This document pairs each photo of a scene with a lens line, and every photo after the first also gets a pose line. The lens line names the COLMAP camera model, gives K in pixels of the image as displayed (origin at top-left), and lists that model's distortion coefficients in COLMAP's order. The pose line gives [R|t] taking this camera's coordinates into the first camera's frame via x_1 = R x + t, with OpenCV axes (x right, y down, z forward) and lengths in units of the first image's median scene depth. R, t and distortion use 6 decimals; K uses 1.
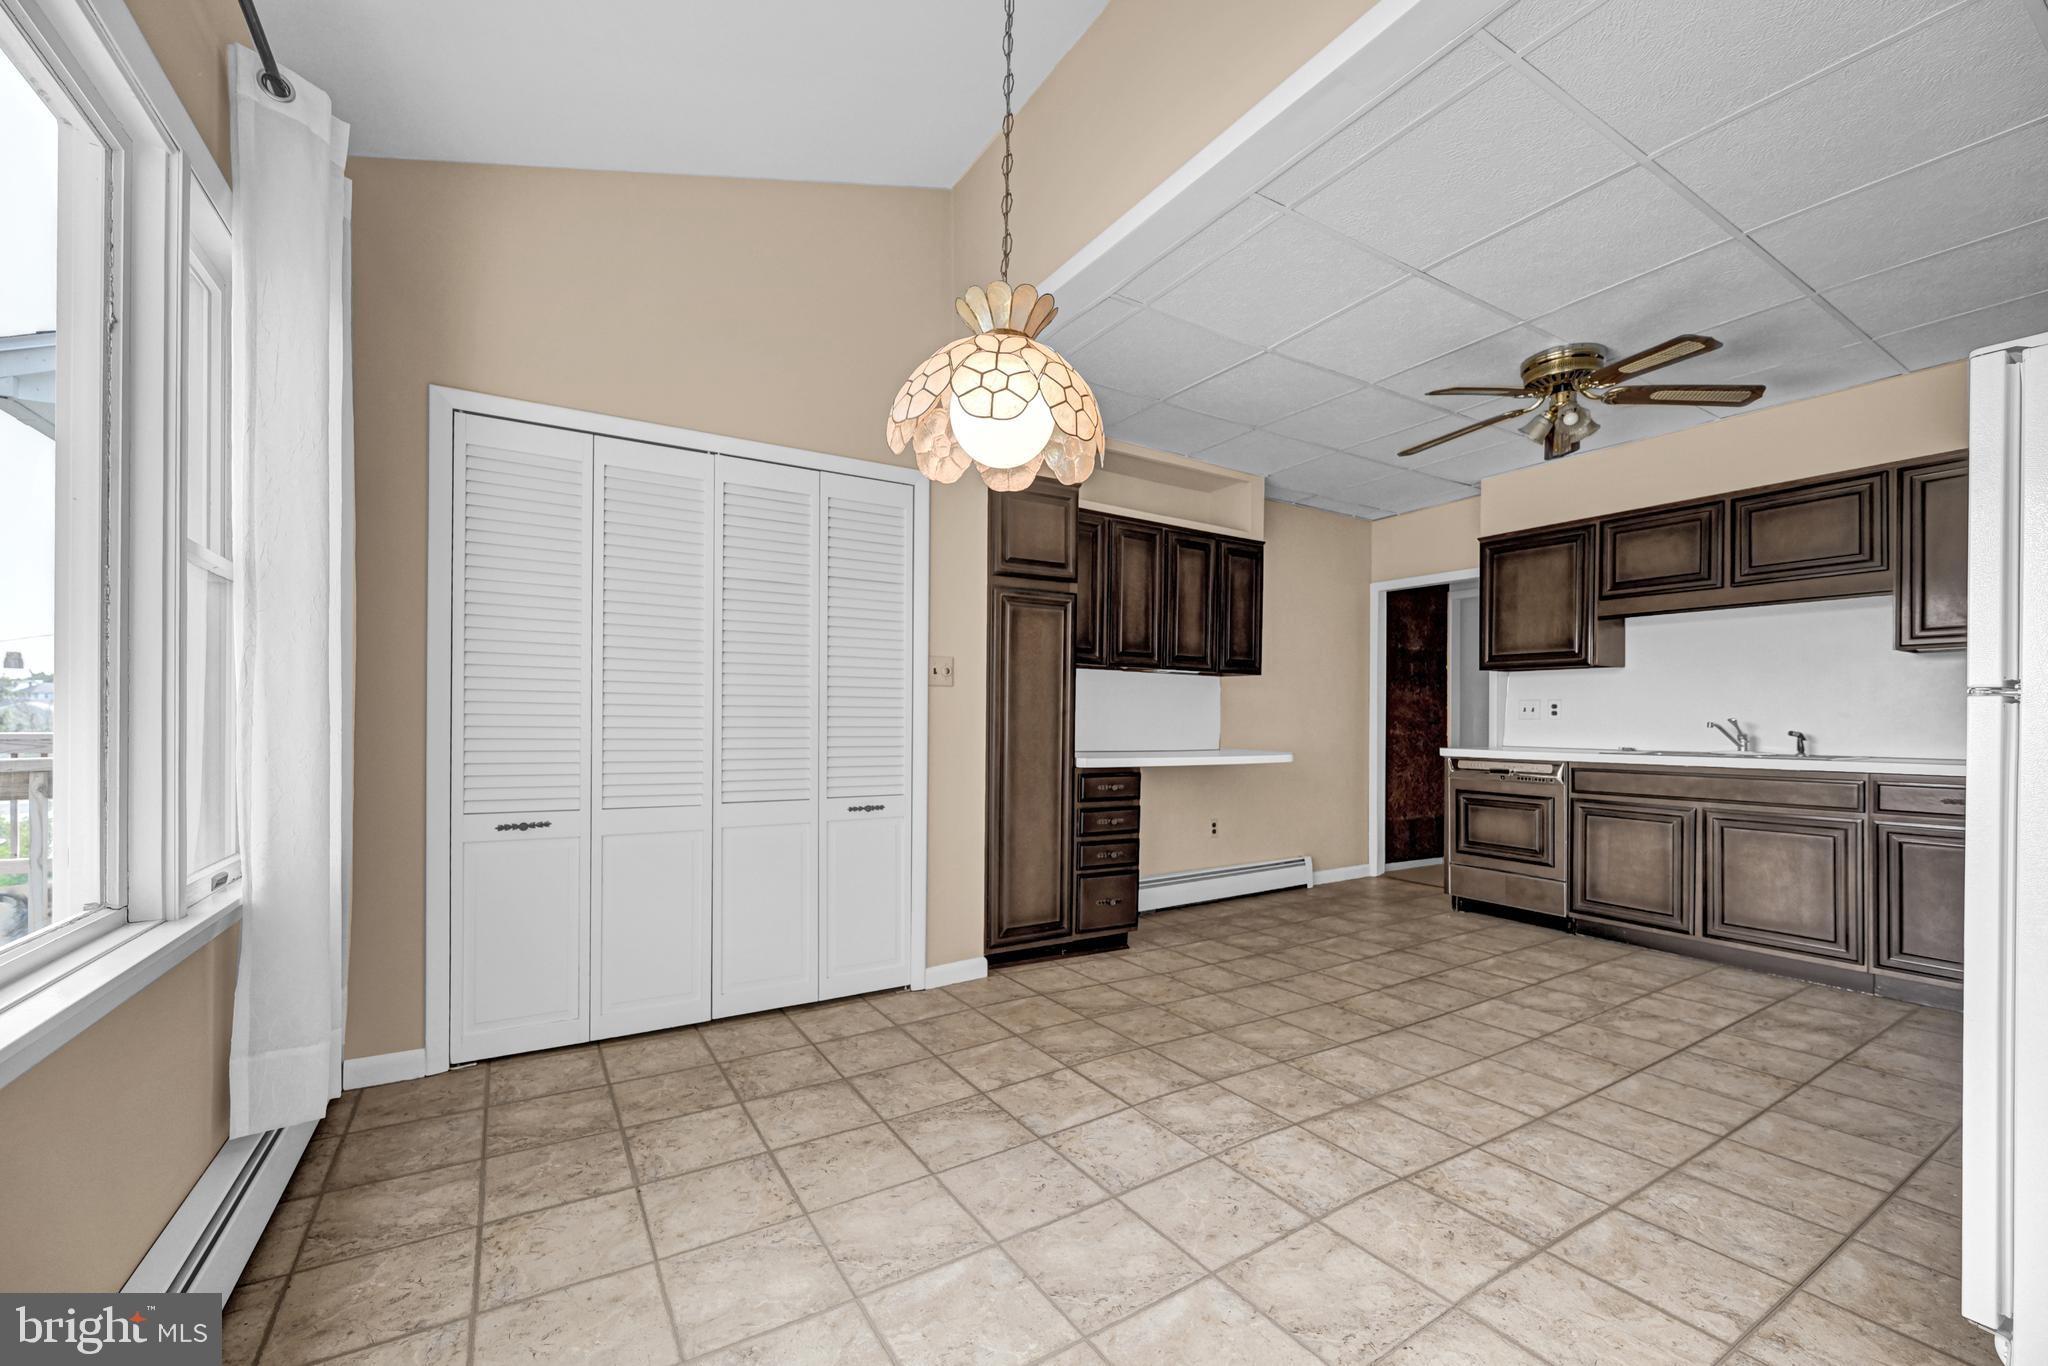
lens RADIAL K [[831.7, 0, 1020.7], [0, 831.7, 718.6], [0, 0, 1]] dist [-0.002182, 0.001731]
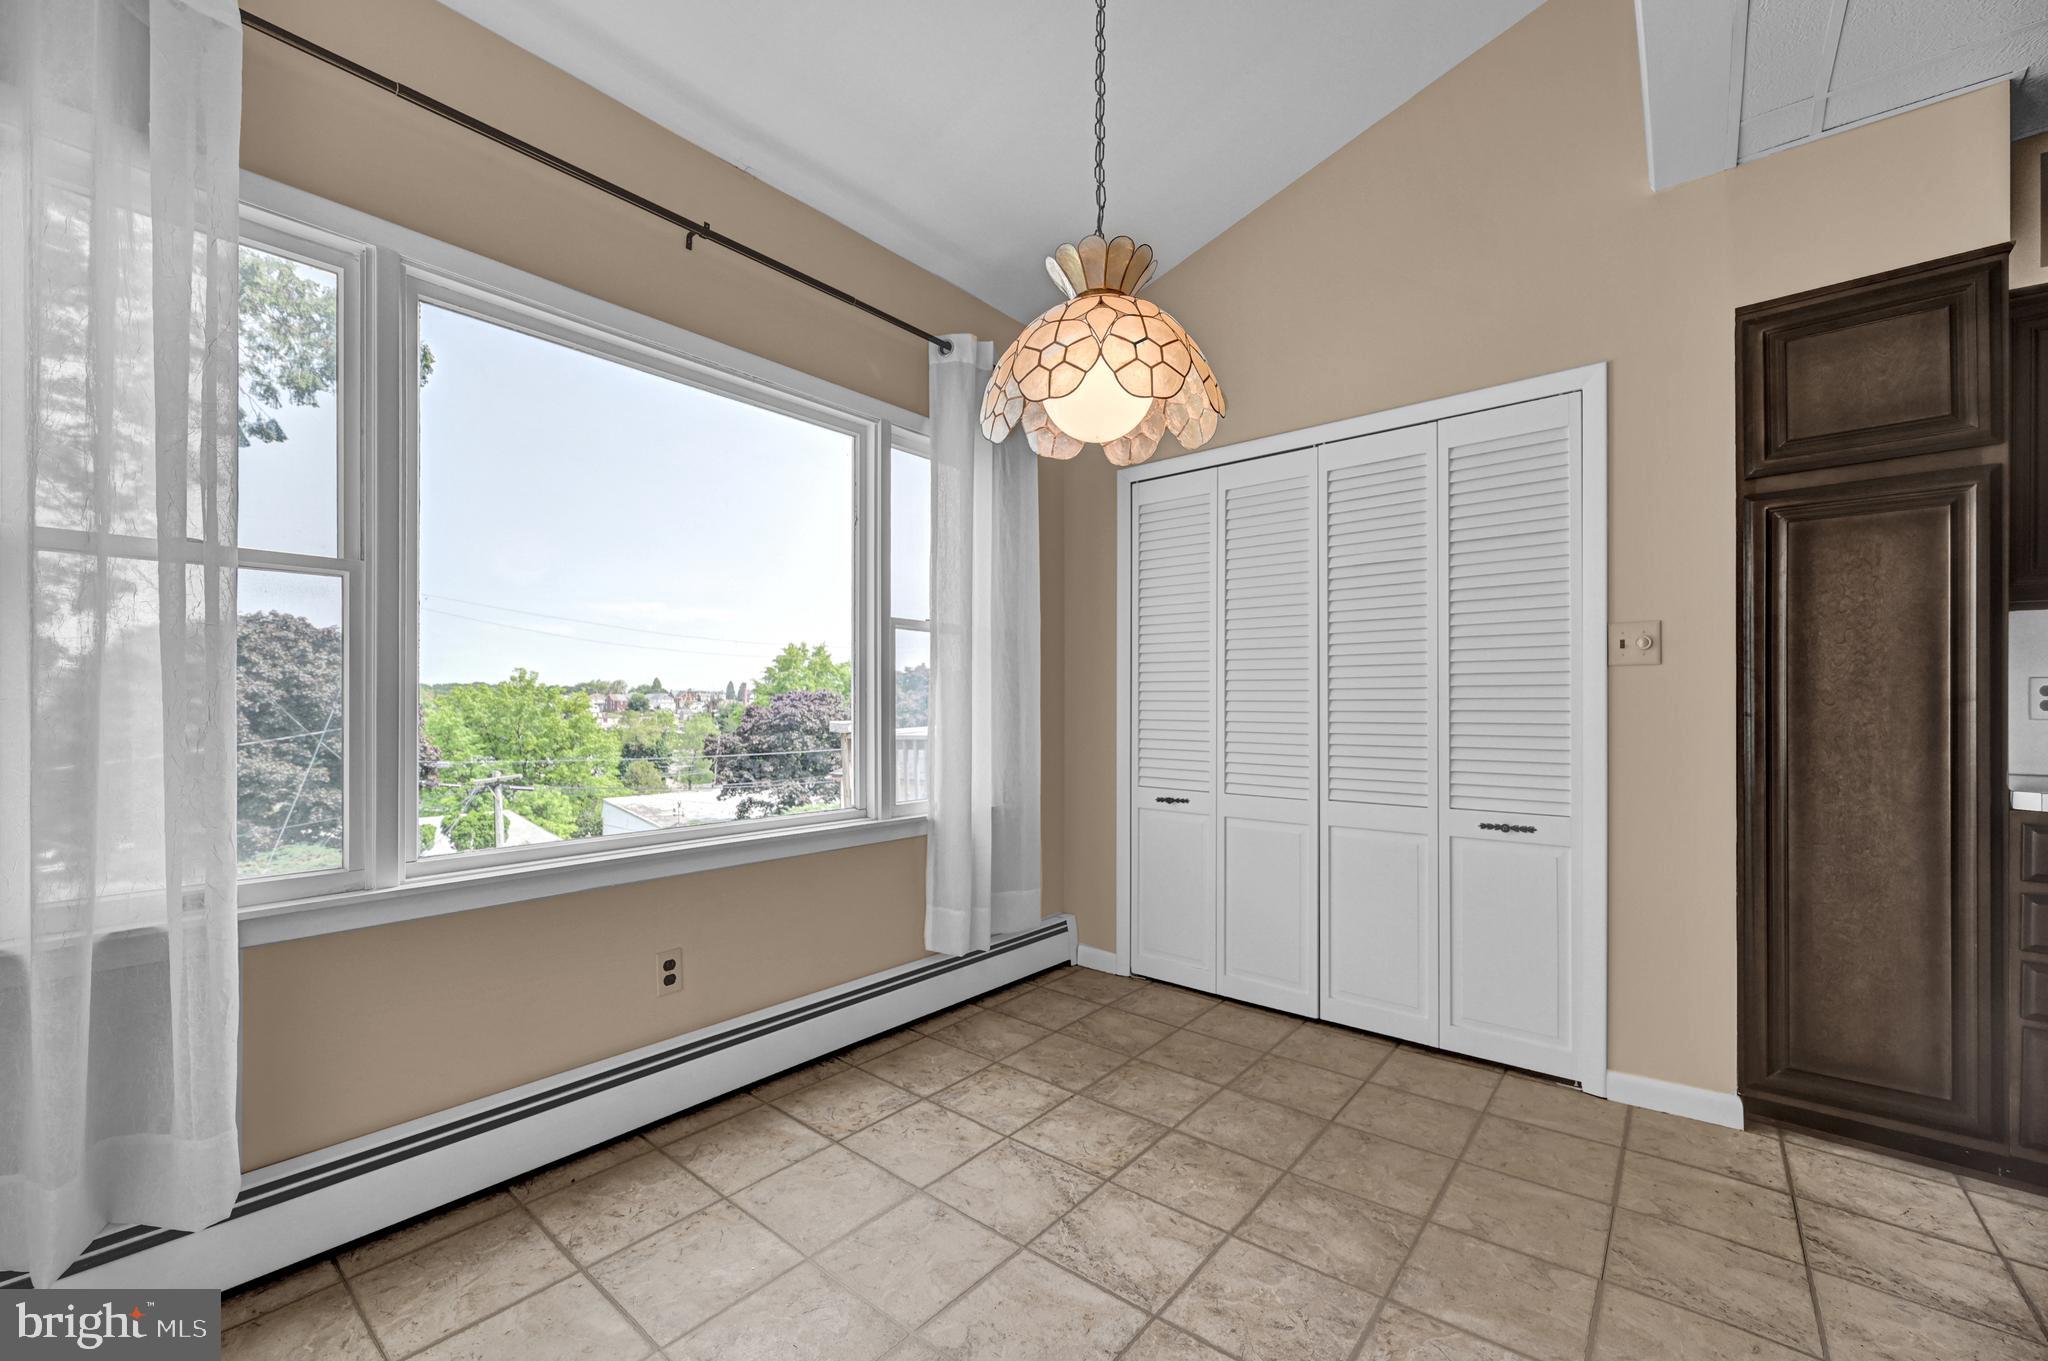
lens RADIAL K [[831.4, 0, 1015.3], [0, 831.4, 696.9], [0, 0, 1]] dist [0.000662, 0.000597]
pose [[0.312579, -0.018428, -0.949713, 0.377221], [0.001945, 0.999822, -0.018761, -0.000636], [0.949890, 0.004017, 0.312559, 0.288730]]
